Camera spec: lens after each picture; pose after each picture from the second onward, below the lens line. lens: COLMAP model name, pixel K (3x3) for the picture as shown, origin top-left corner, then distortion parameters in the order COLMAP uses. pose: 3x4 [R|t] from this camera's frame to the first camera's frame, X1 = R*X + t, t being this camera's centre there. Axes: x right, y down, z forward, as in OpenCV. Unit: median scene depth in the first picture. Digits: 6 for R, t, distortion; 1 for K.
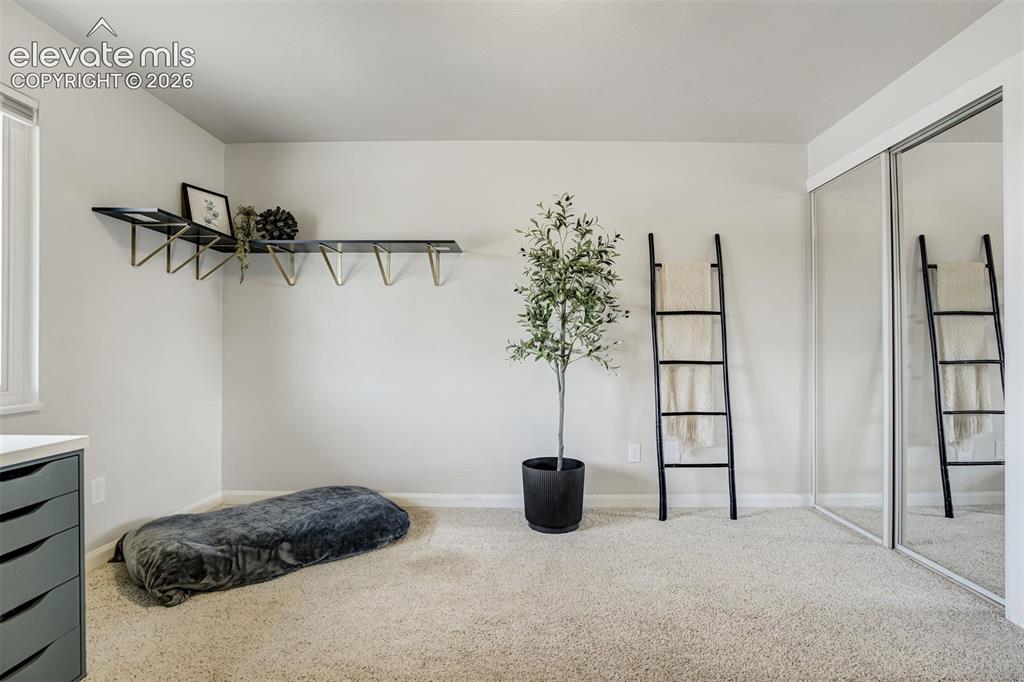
lens RADIAL K [[476.3, 0, 512.6], [0, 476.3, 344.1], [0, 0, 1]] dist [-0.039416, 0.009390]
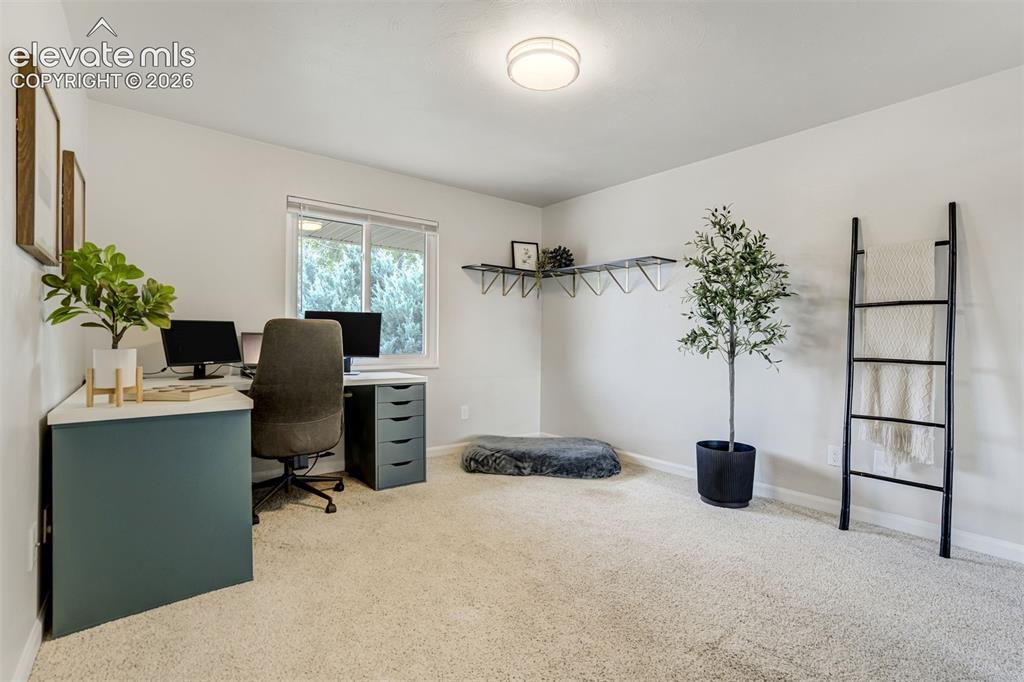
lens RADIAL K [[476.3, 0, 513.9], [0, 476.3, 336.5], [0, 0, 1]] dist [-0.039416, 0.009390]
pose [[0.632159, 0.004985, -0.774823, 0.602591], [-0.002667, 0.999987, 0.004257, -0.008025], [0.774834, -0.000625, 0.632164, -0.076007]]
